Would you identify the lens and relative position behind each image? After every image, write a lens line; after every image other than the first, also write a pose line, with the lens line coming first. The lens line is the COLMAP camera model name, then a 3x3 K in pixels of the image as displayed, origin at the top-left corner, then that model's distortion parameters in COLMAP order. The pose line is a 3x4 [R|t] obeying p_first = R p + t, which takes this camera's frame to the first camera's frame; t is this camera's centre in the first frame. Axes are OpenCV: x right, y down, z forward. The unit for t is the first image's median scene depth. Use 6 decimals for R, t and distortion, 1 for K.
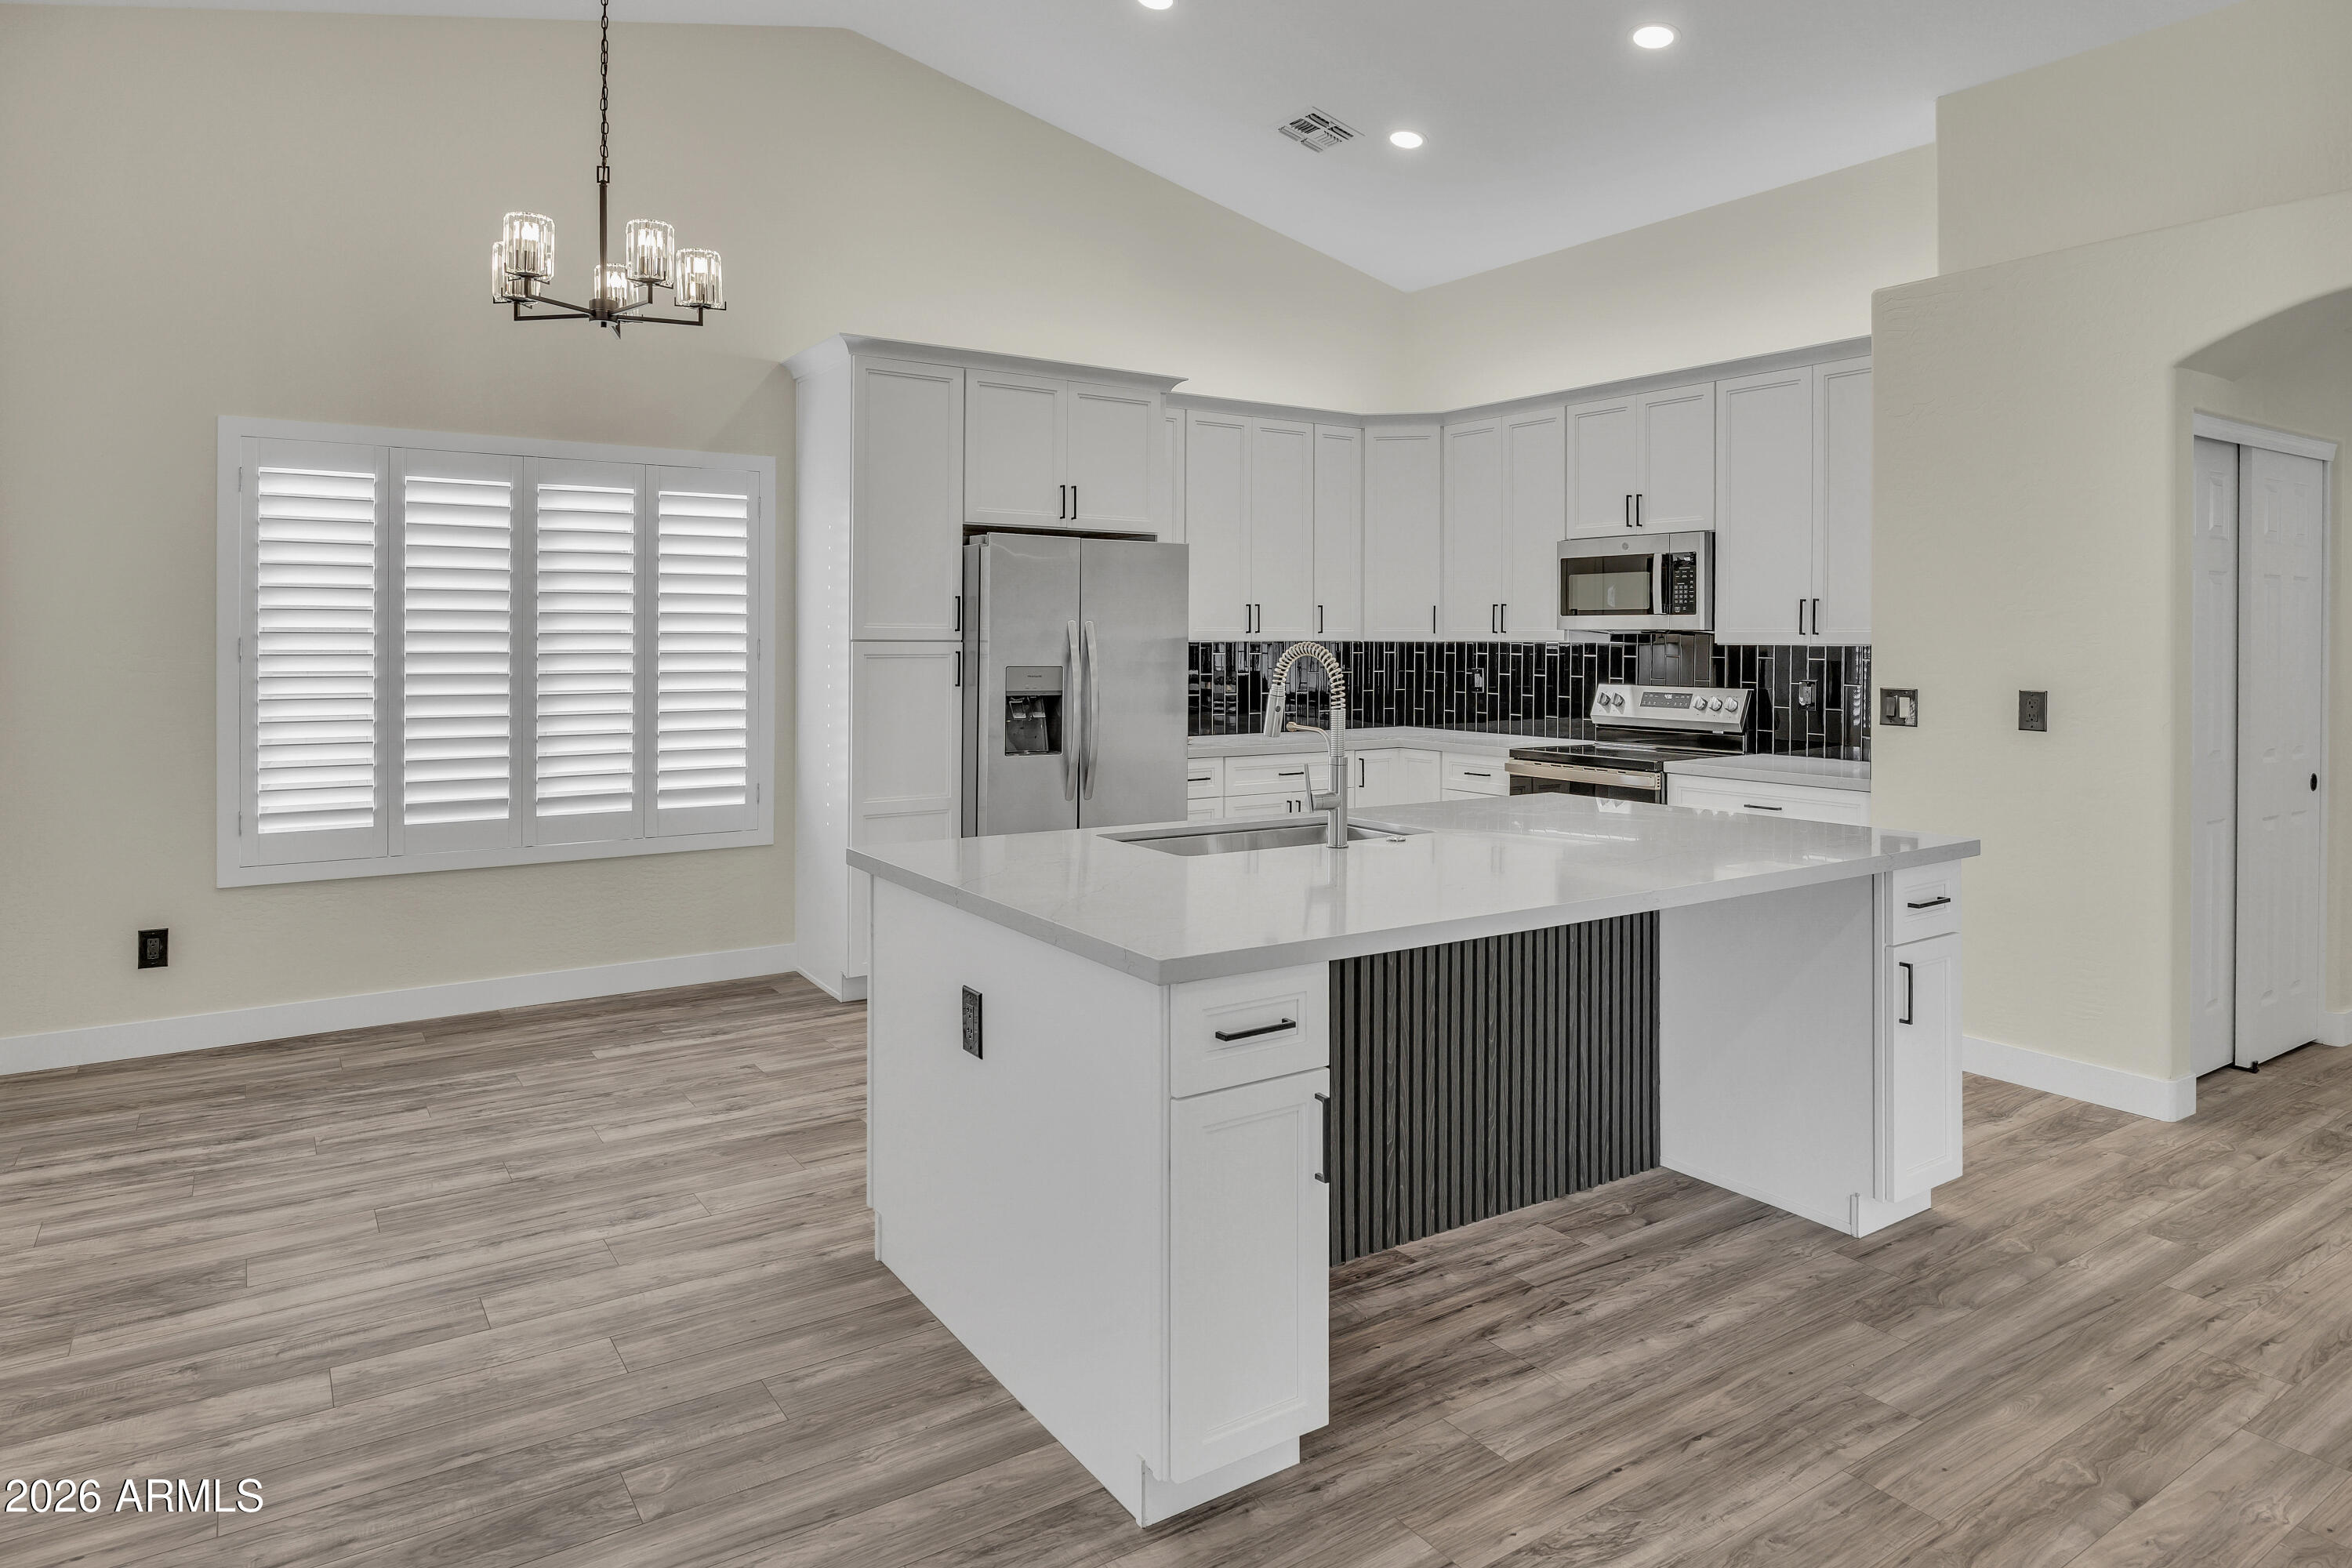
lens RADIAL K [[1377.0, 0, 1168.3], [0, 1377.0, 641.8], [0, 0, 1]] dist [-0.011360, 0.000697]
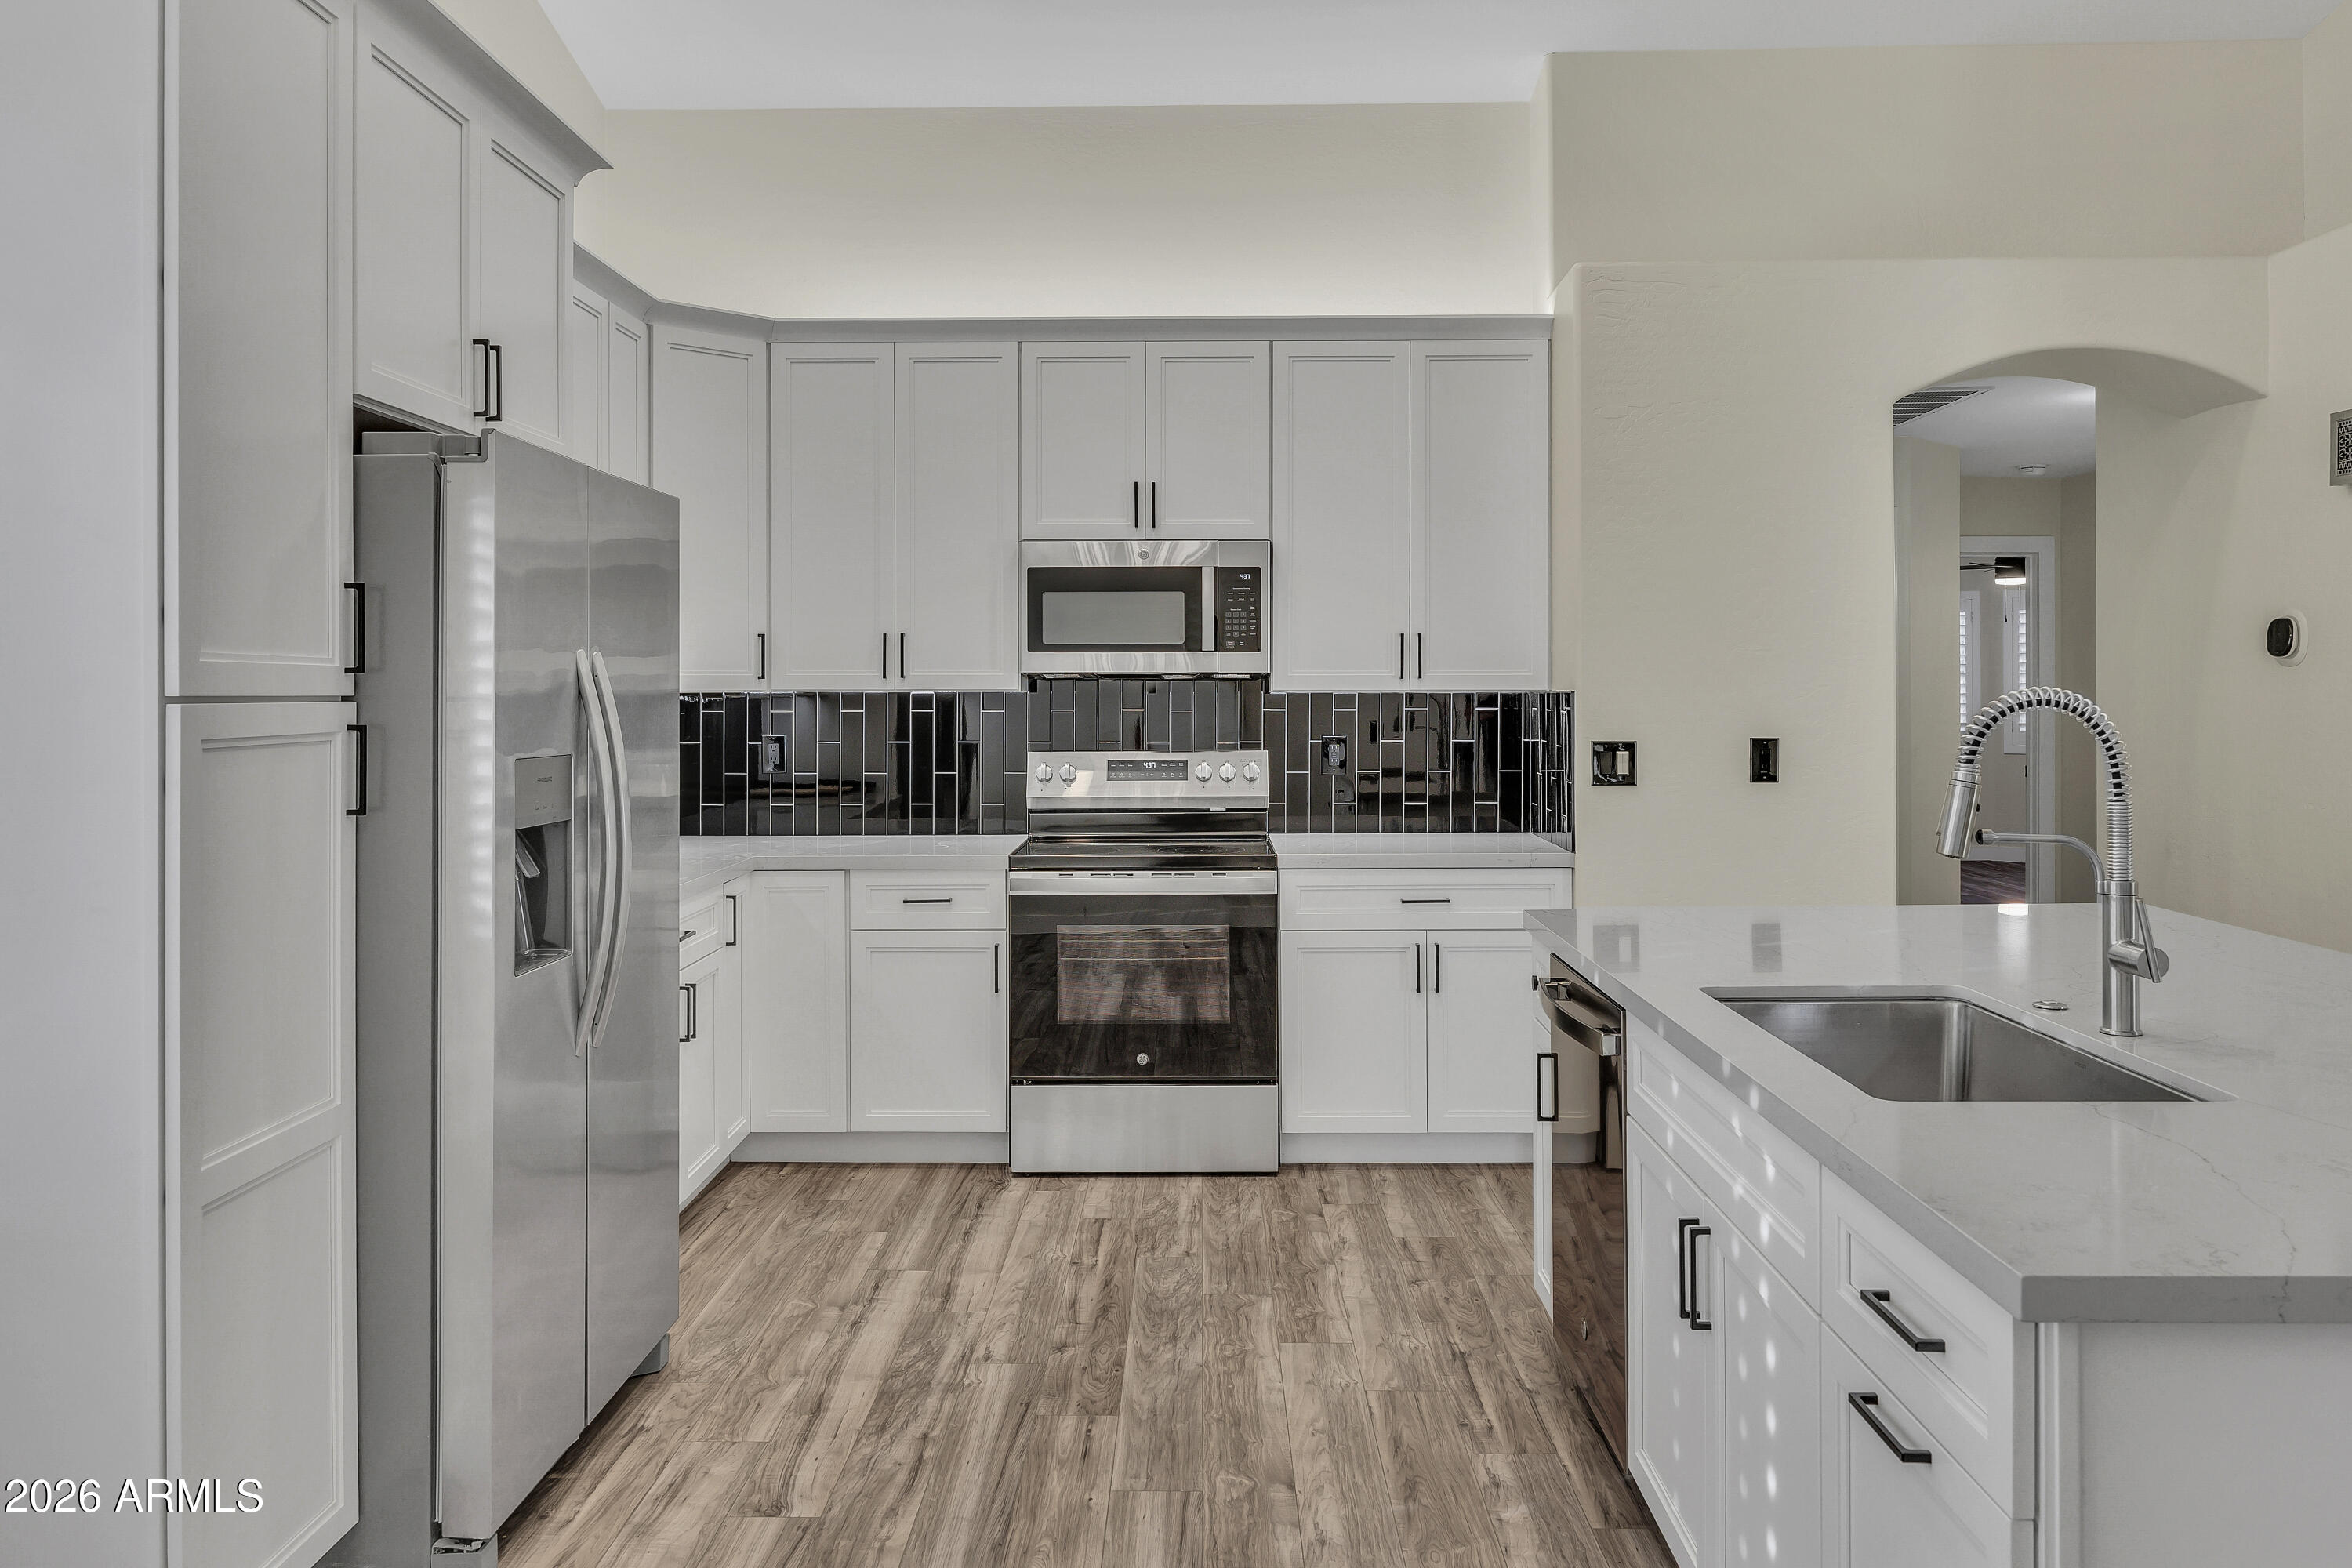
lens RADIAL K [[1714.8, 0, 1159.0], [0, 1714.8, 680.1], [0, 0, 1]] dist [0.003160, -0.003993]
pose [[0.574442, -0.001797, 0.818543, -0.430629], [0.008342, 0.999959, -0.003659, -0.001851], [-0.818503, 0.008930, 0.574433, 0.548468]]
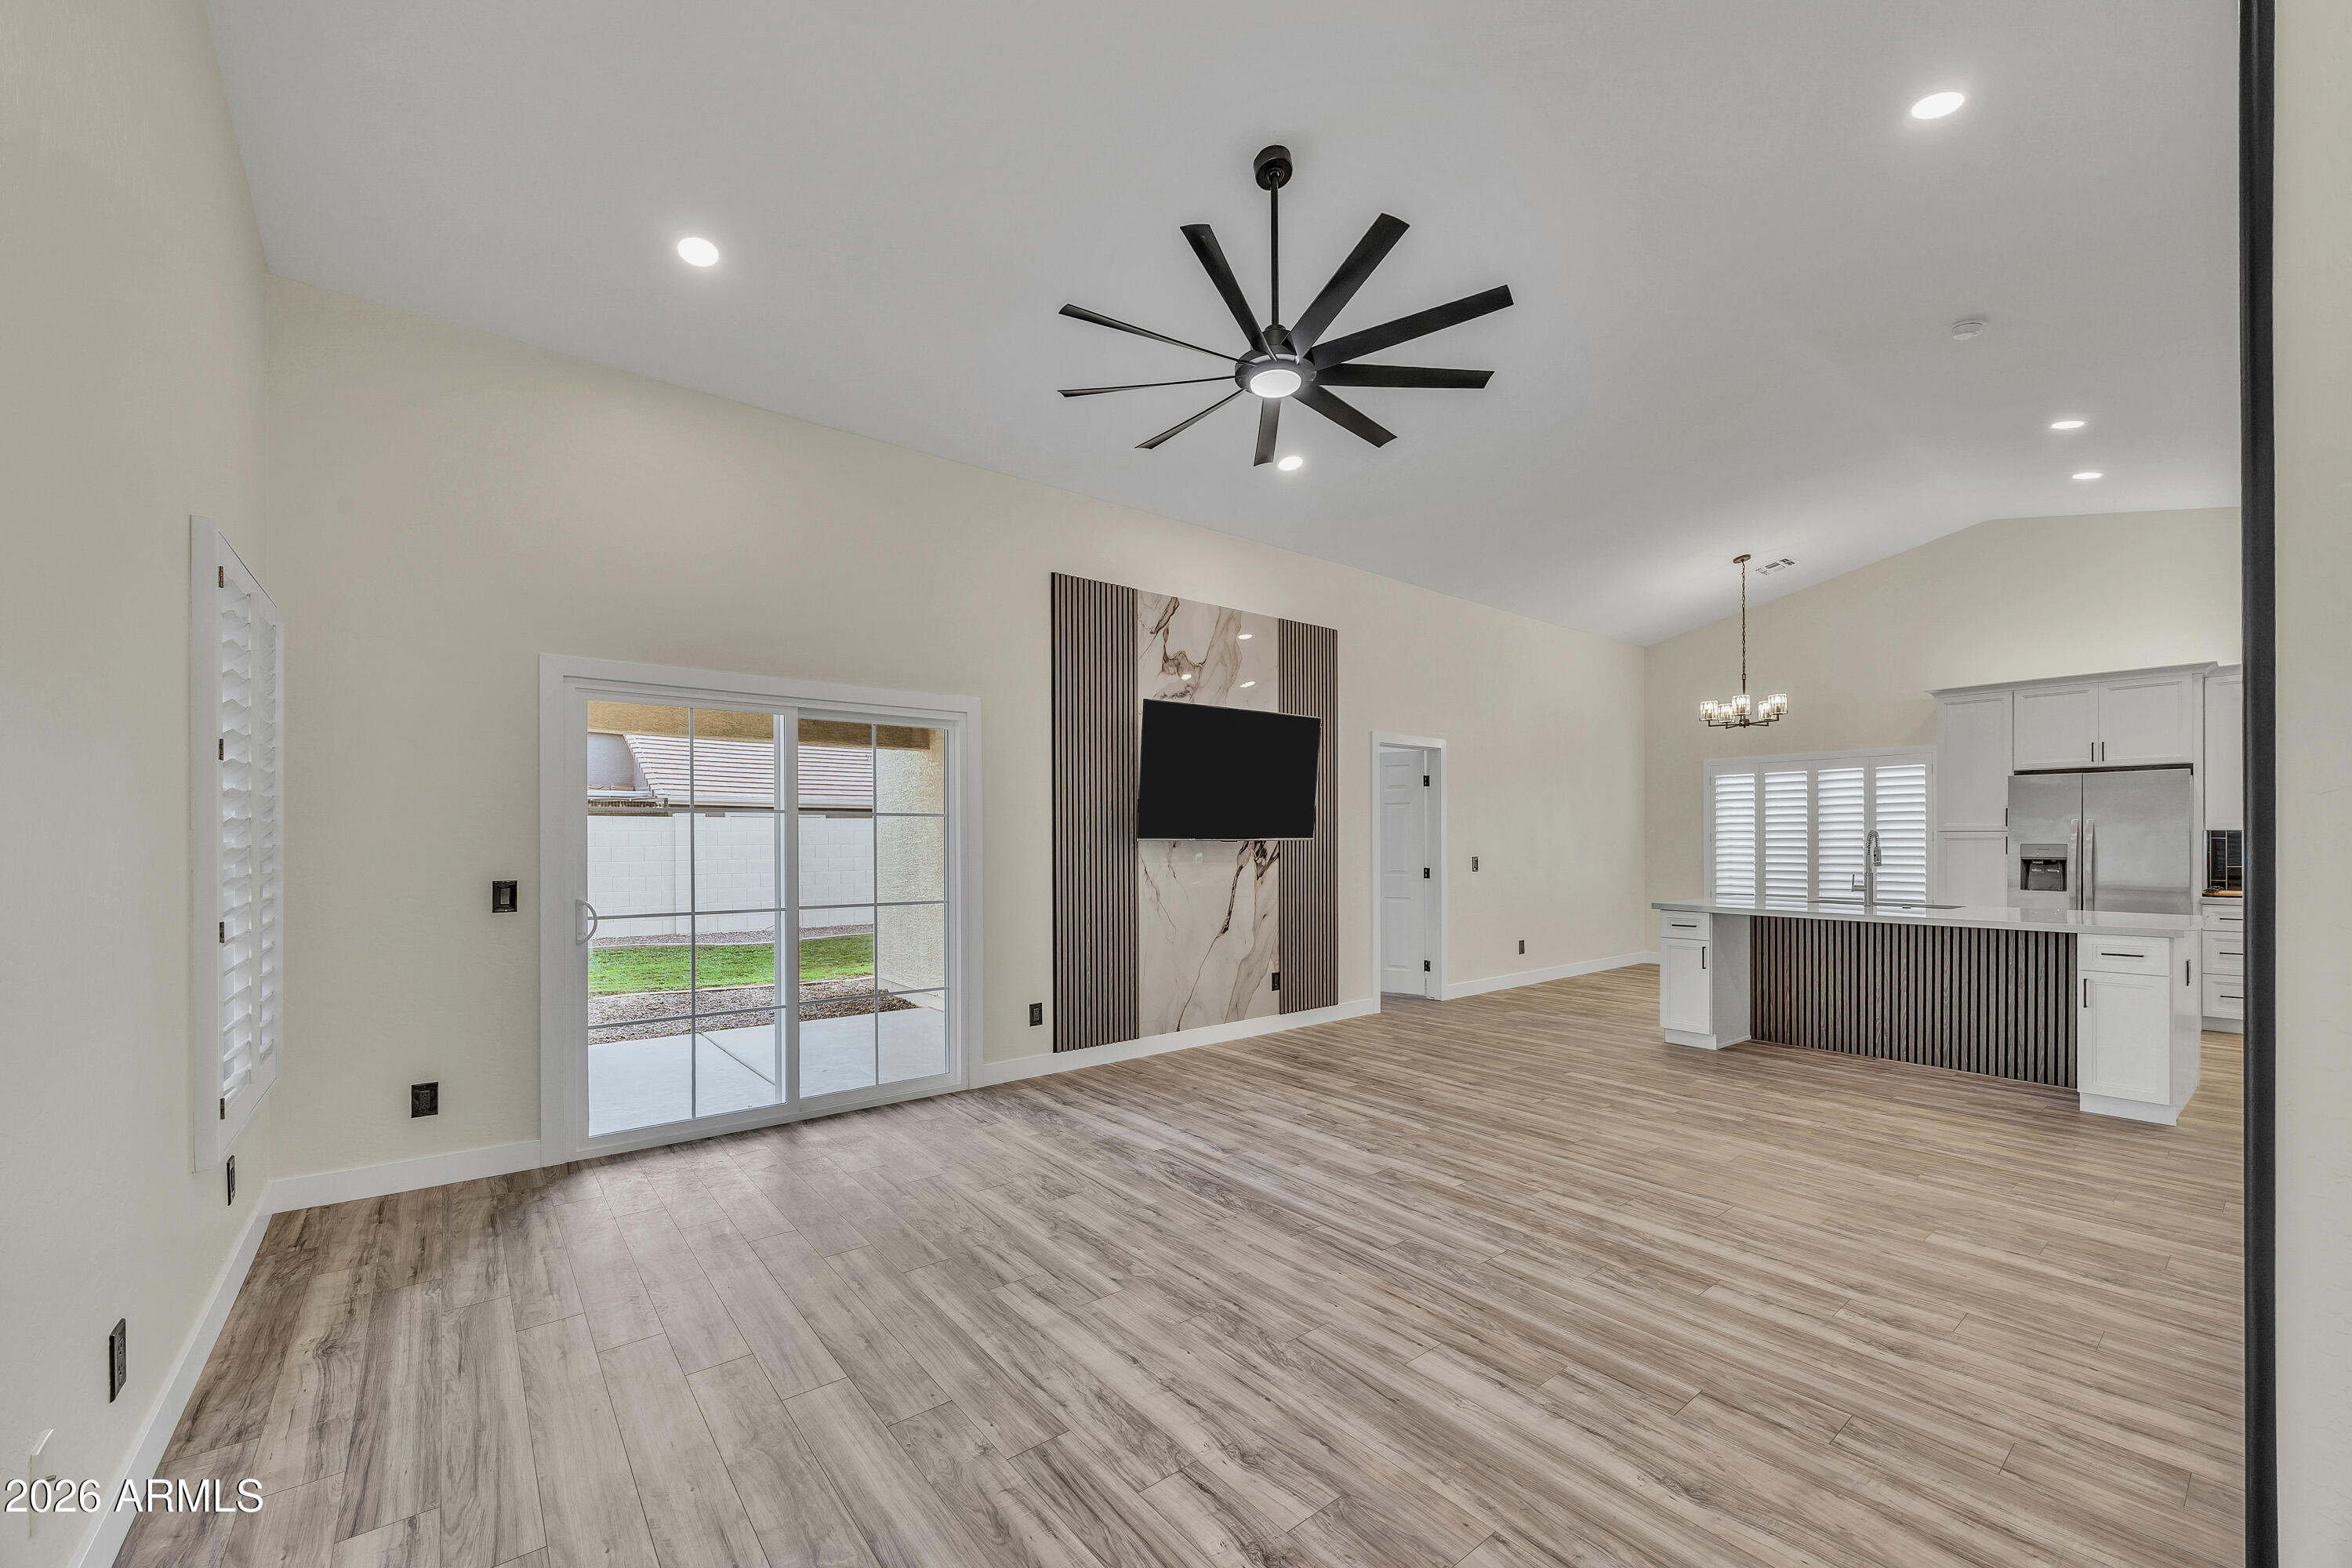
lens RADIAL K [[913.2, 0, 1164.3], [0, 913.2, 842.6], [0, 0, 1]] dist [-0.005329, 0.000165]
pose [[0.072612, -0.002105, -0.997358, 1.074754], [0.001262, 0.999997, -0.002018, 0.017117], [0.997359, -0.001112, 0.072615, -0.295931]]
